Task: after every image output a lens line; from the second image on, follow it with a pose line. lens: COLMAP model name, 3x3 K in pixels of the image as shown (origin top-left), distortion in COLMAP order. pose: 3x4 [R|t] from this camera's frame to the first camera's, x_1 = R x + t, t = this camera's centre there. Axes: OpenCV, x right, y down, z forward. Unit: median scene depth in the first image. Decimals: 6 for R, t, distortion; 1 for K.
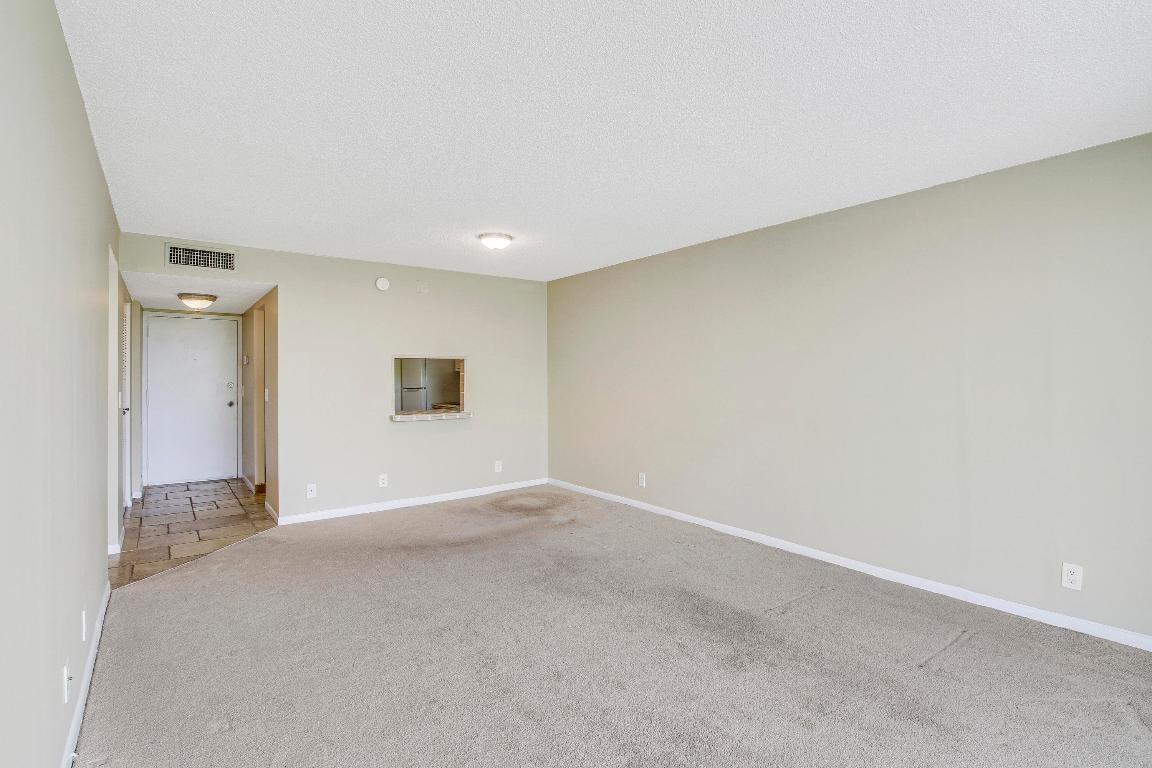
lens RADIAL K [[551.7, 0, 576.0], [0, 551.7, 384.0], [0, 0, 1]] dist [0.000107, -0.009366]
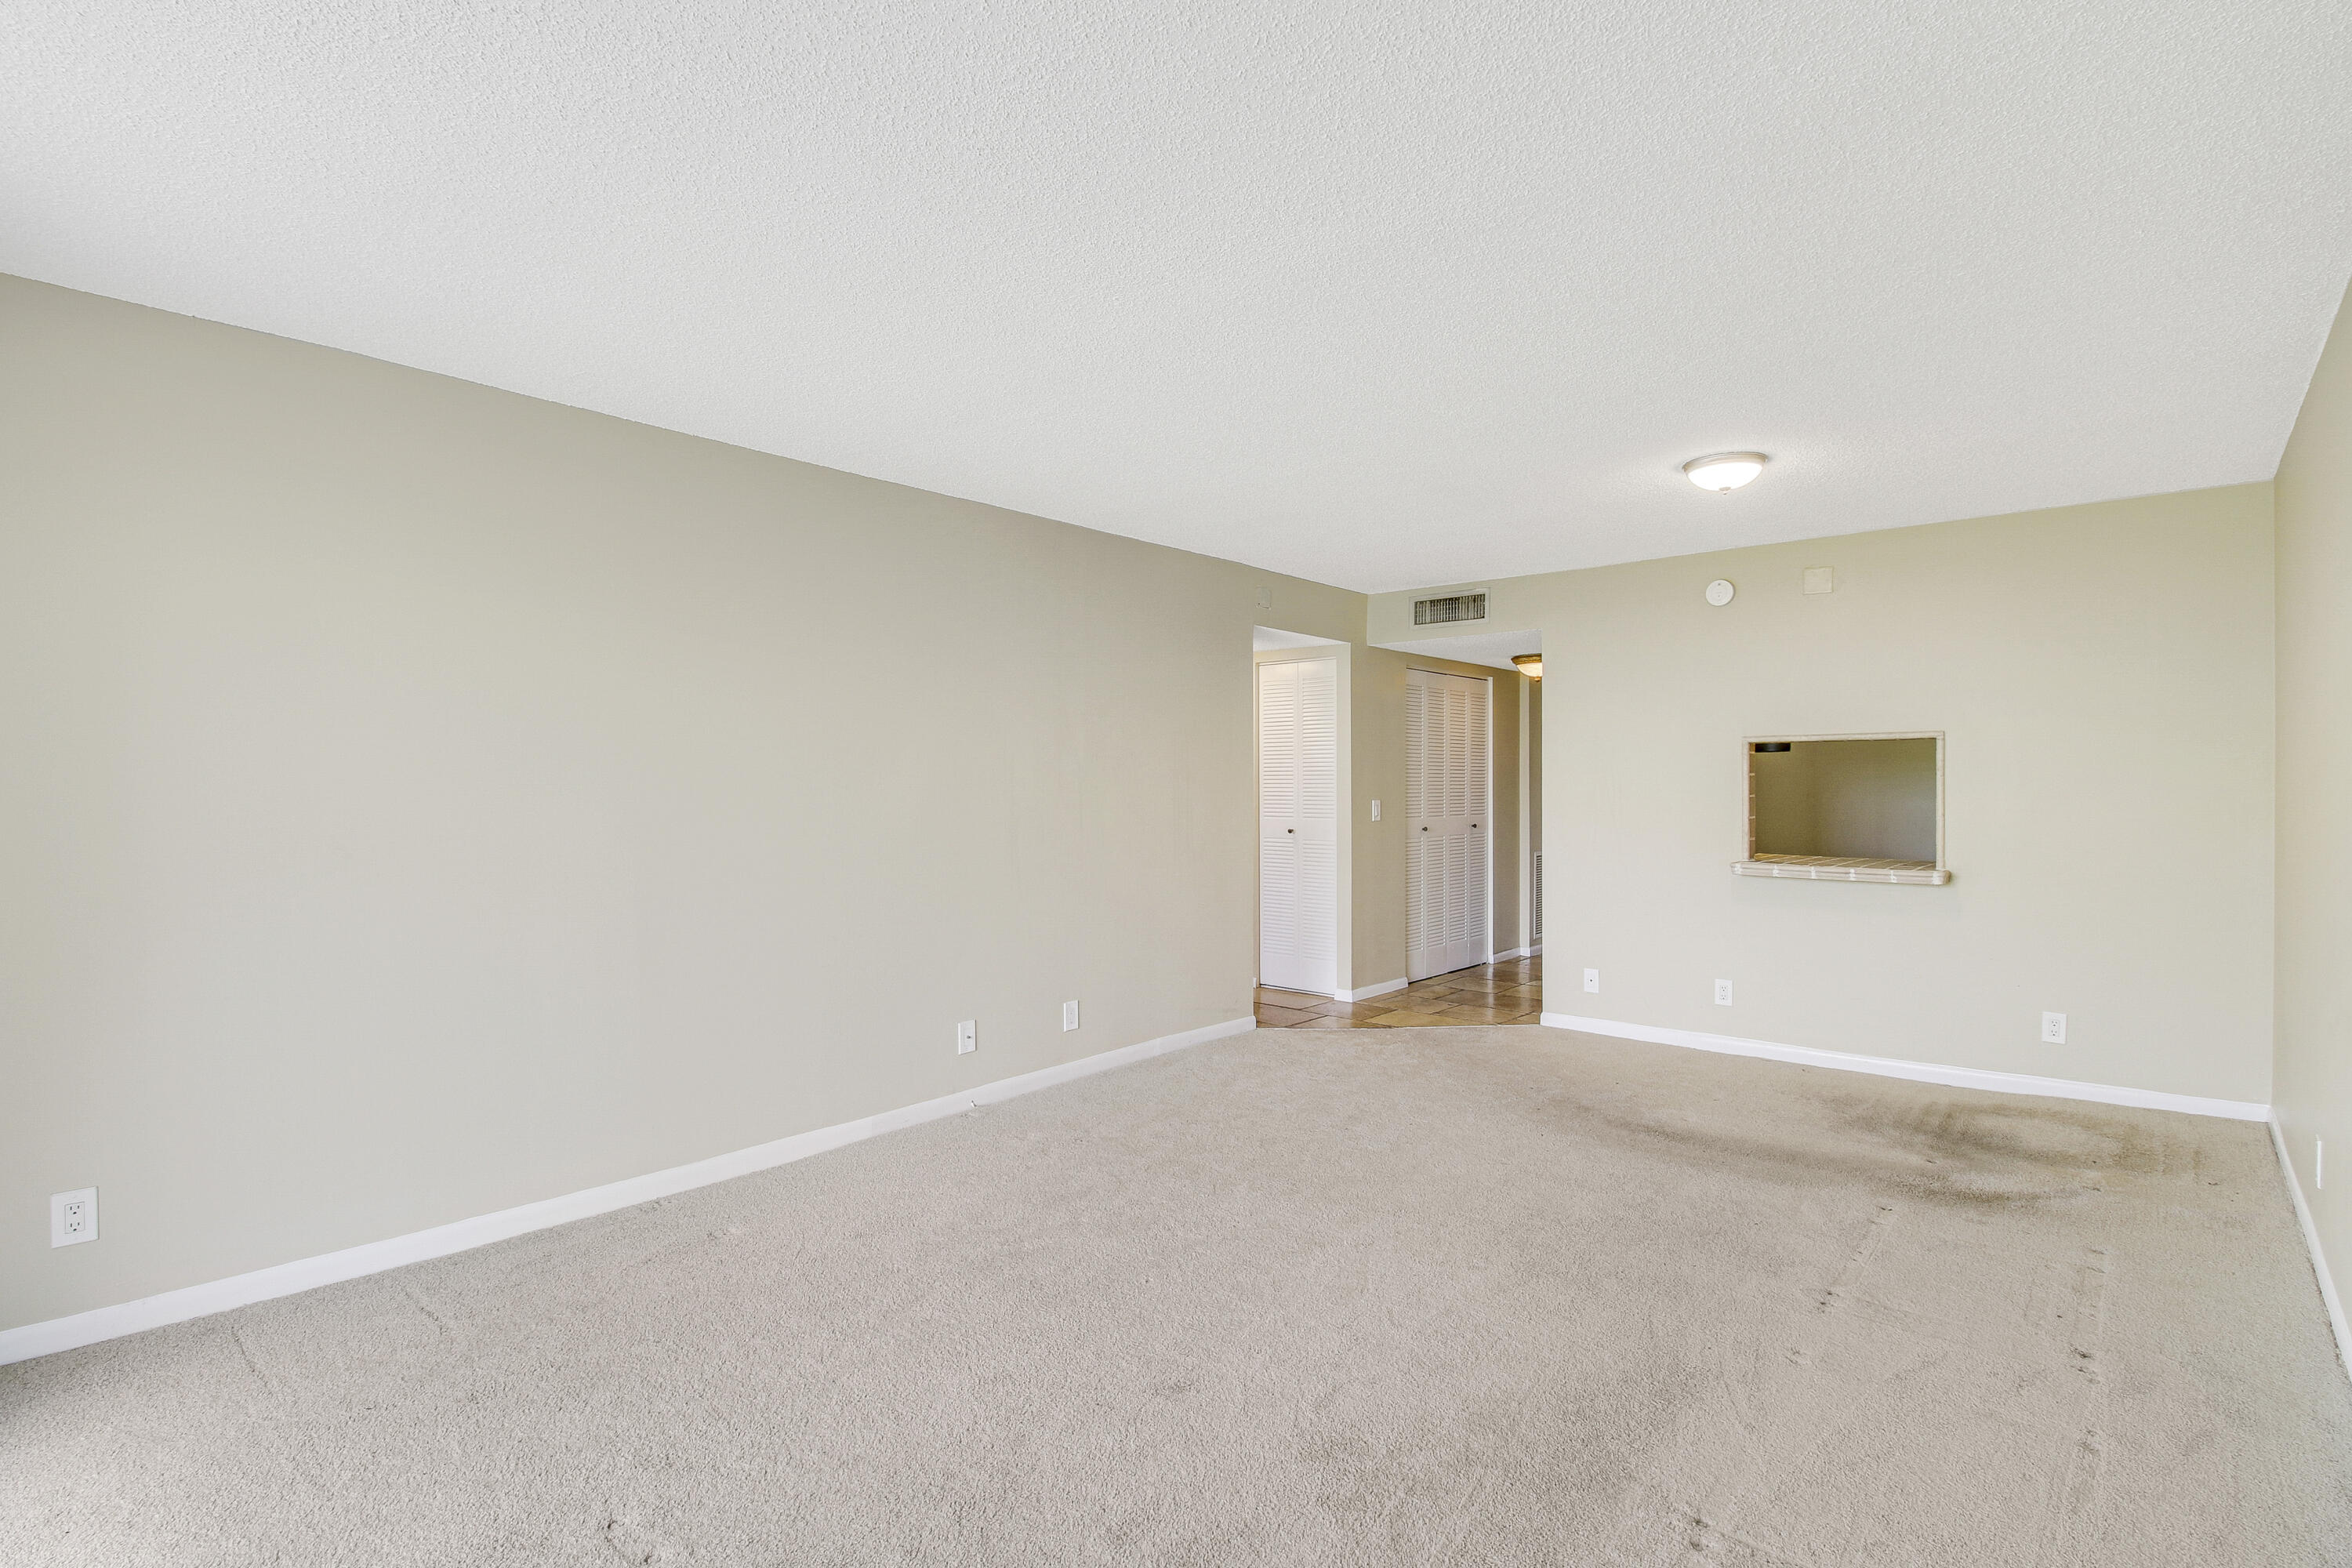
lens RADIAL K [[1094.1, 0, 1183.6], [0, 1094.1, 776.8], [0, 0, 1]] dist [-0.000039, -0.018029]
pose [[0.185813, -0.000530, -0.982585, 0.552345], [-0.015465, 0.999874, -0.003463, -0.006073], [0.982463, 0.015839, 0.185781, 0.370880]]
